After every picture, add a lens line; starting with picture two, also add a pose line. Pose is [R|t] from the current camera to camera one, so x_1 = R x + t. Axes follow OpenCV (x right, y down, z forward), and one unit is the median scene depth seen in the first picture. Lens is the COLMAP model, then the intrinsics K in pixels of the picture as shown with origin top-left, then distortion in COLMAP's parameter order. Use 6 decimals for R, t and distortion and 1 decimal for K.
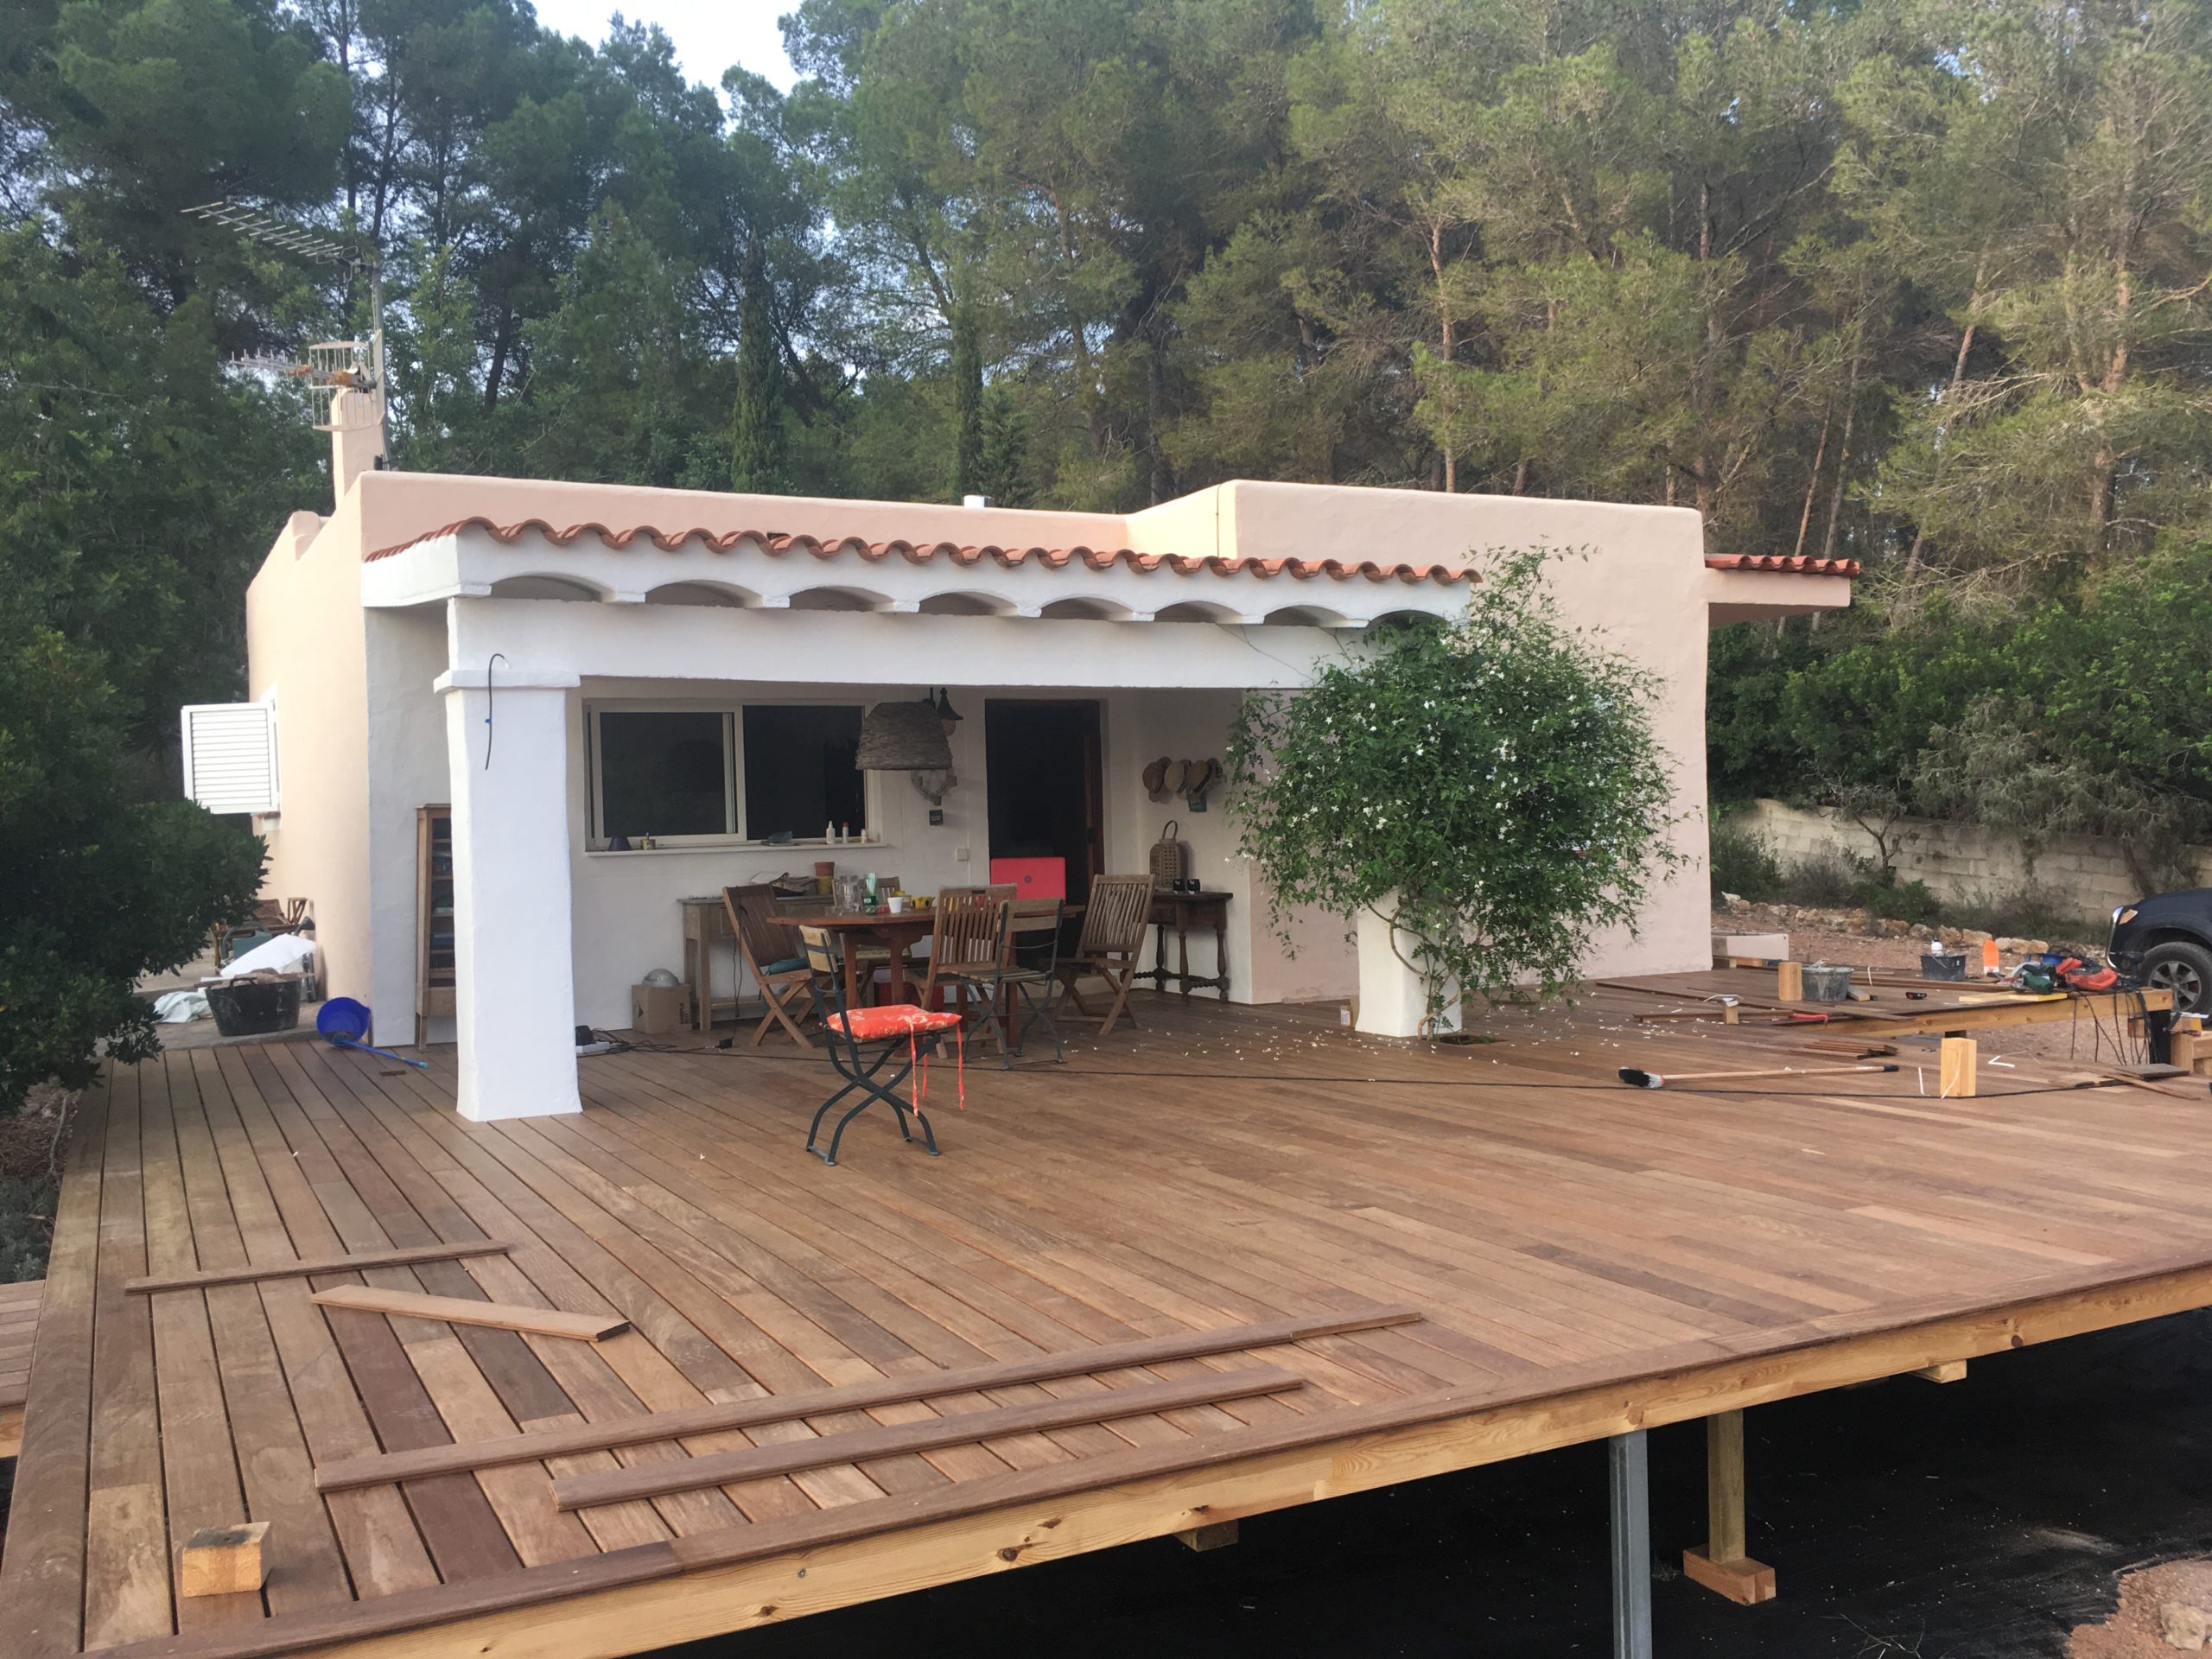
lens RADIAL K [[1864.3, 0, 1106.0], [0, 1864.3, 829.5], [0, 0, 1]] dist [0.080523, -0.100458]
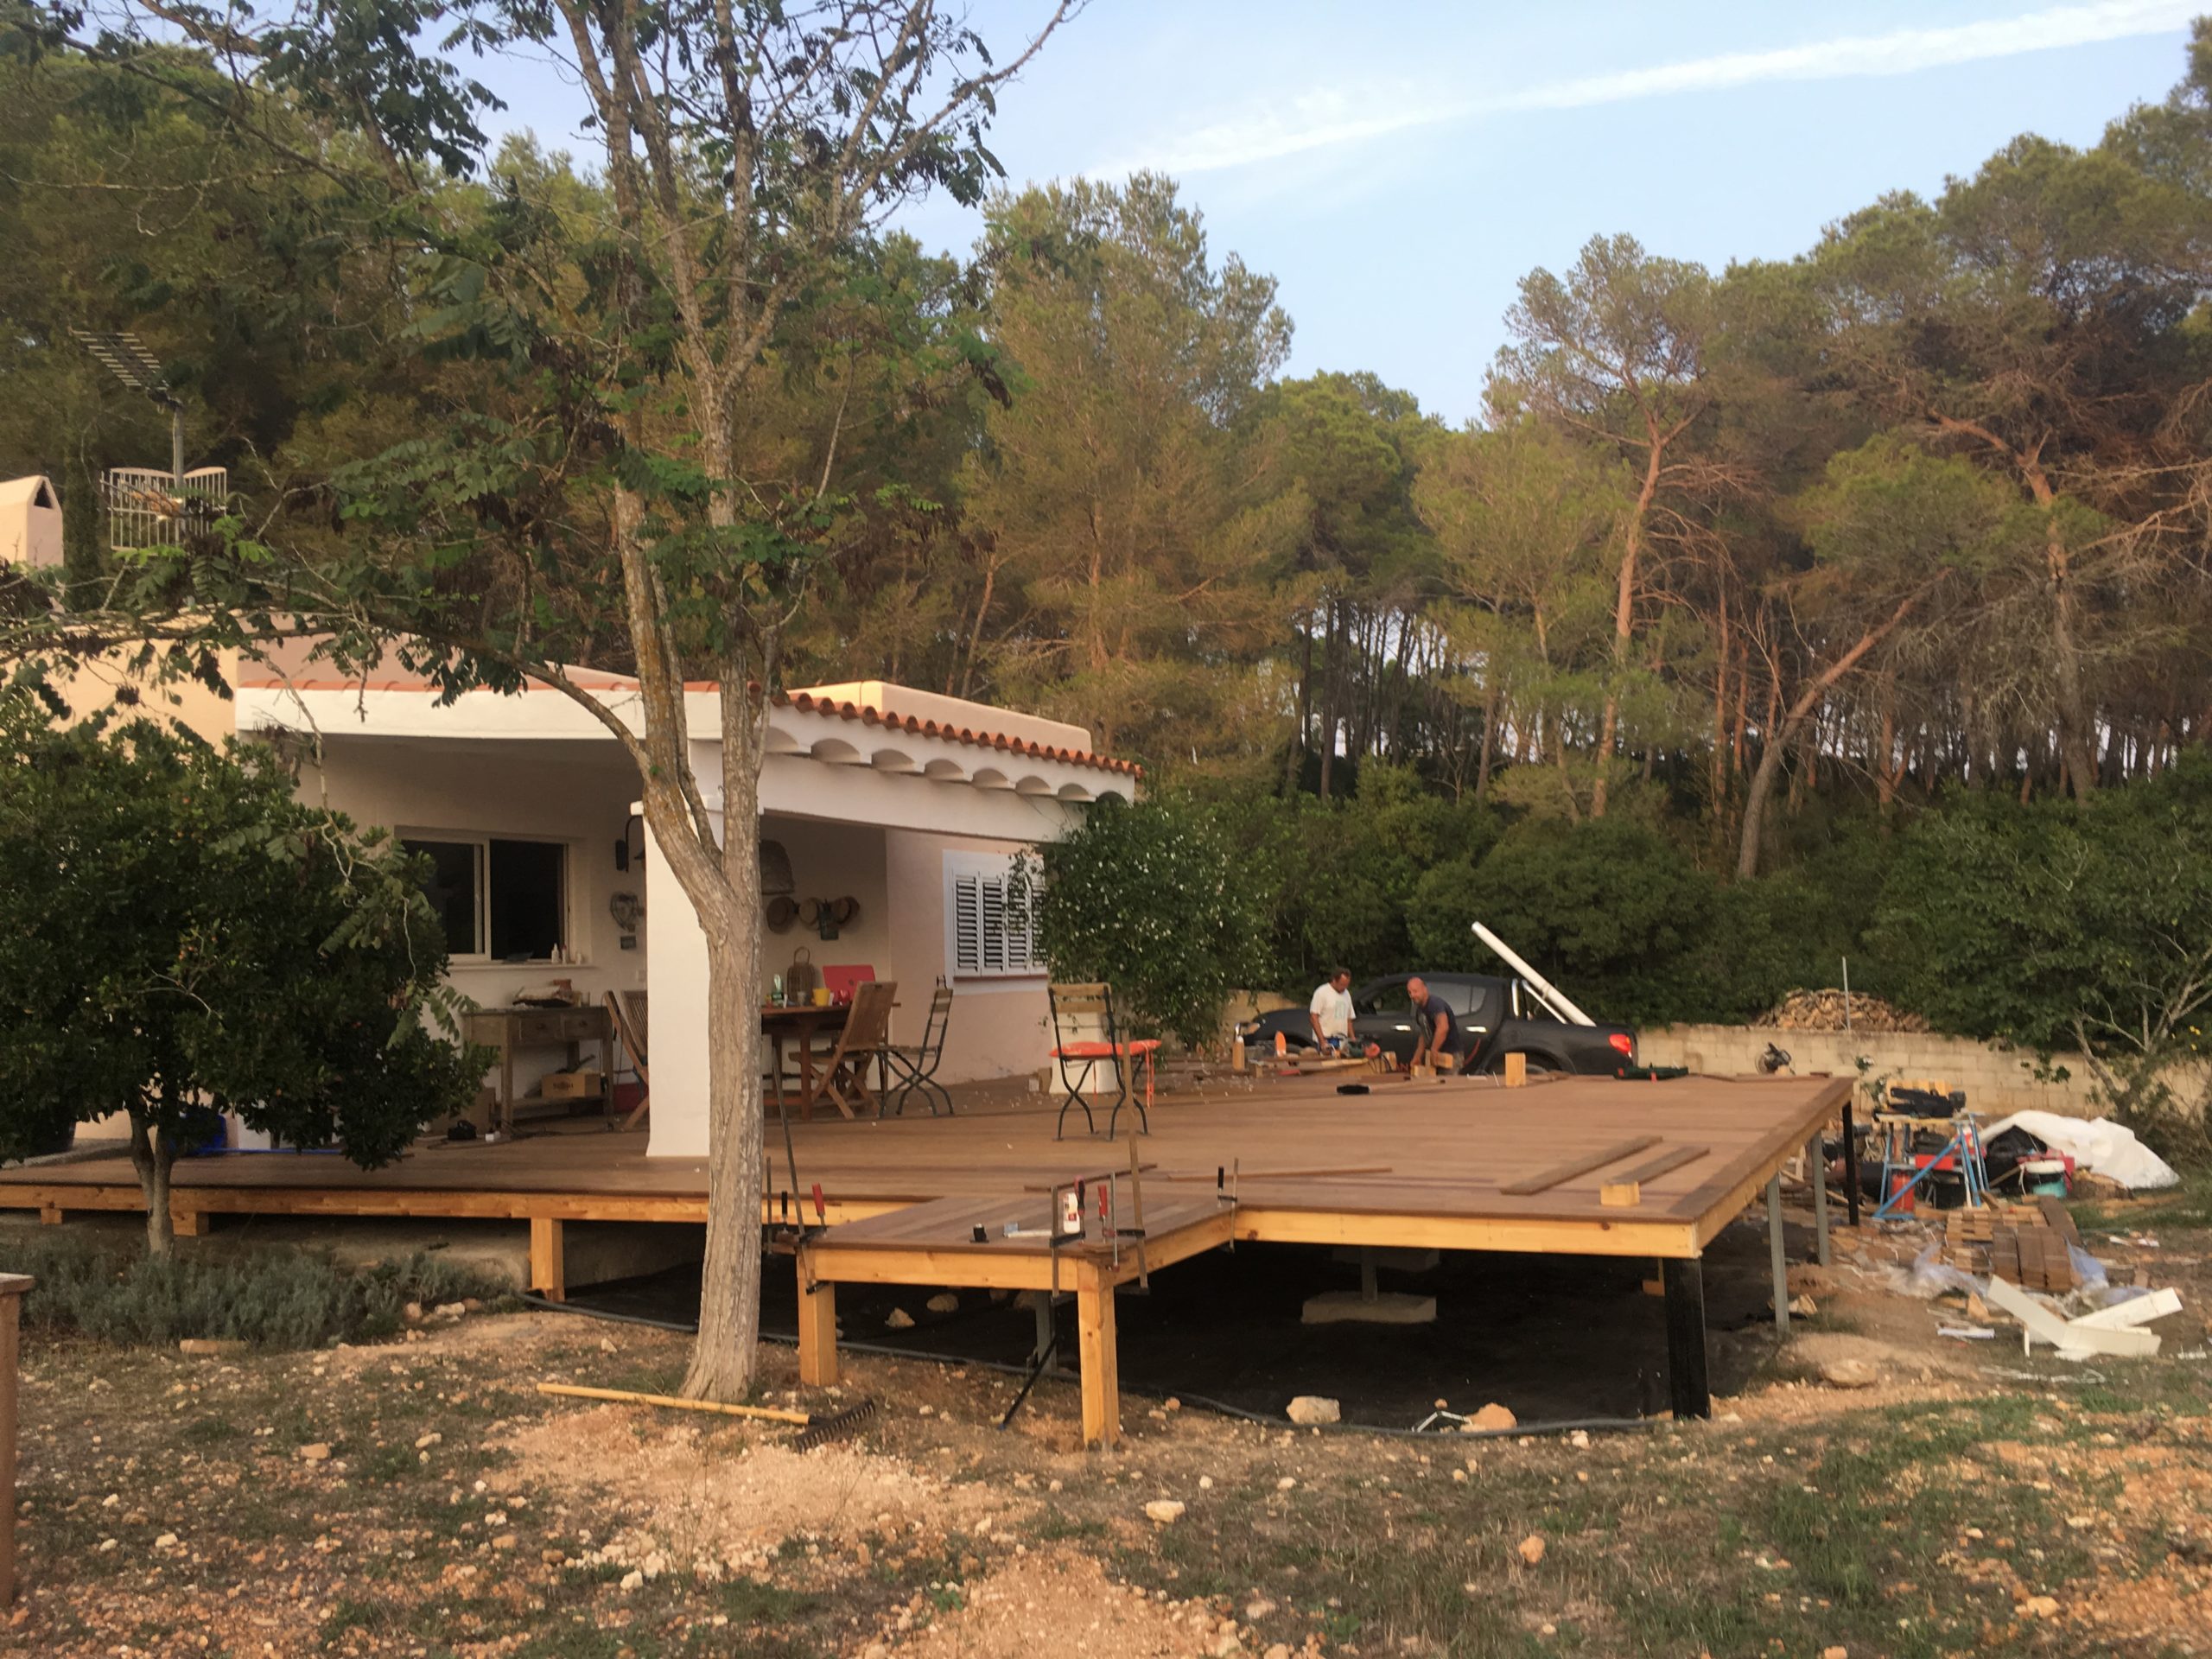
lens RADIAL K [[1867.6, 0, 1106.0], [0, 1867.6, 829.5], [0, 0, 1]] dist [0.046688, 0.002650]
pose [[0.793974, 0.046527, 0.606168, -0.572858], [0.014667, 0.995311, -0.095607, 0.039732], [-0.607774, 0.084801, 0.789569, -0.104525]]
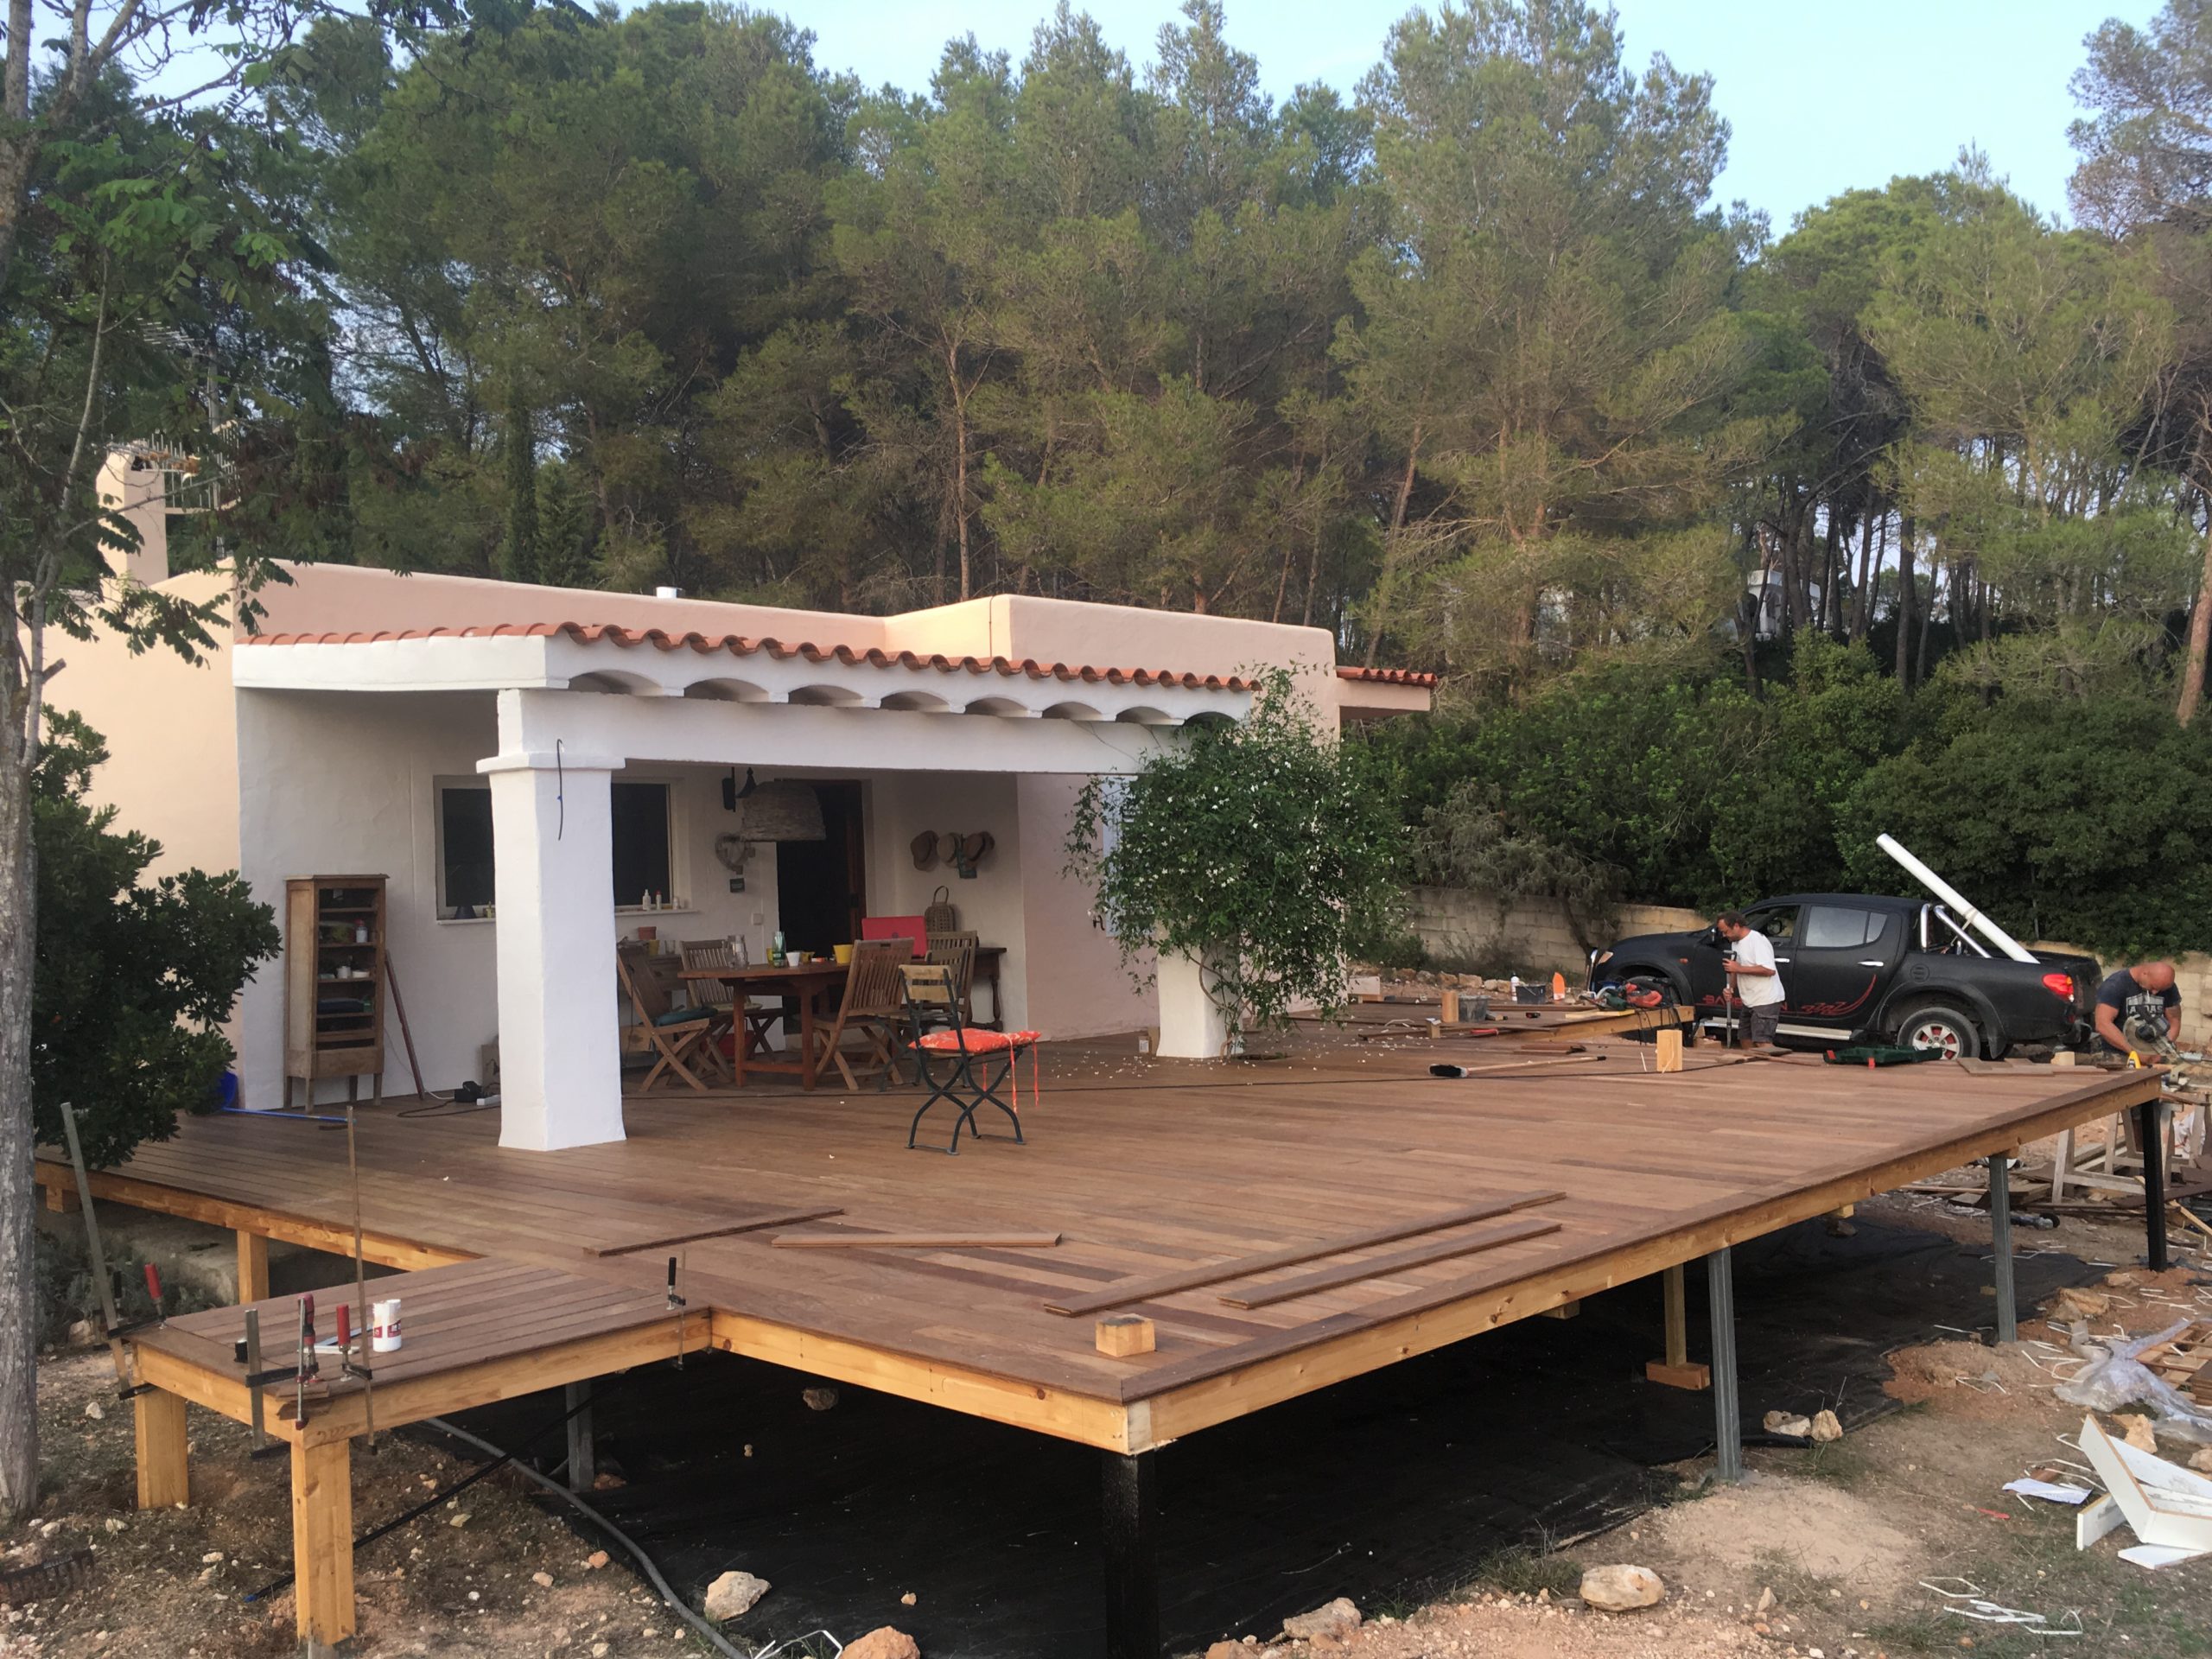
lens RADIAL K [[1864.3, 0, 1106.0], [0, 1864.3, 829.5], [0, 0, 1]] dist [0.080523, -0.100458]
pose [[0.947722, 0.000111, 0.319098, -0.241418], [0.013051, 0.999150, -0.039108, 0.006703], [-0.318831, 0.041228, 0.946914, -0.119532]]
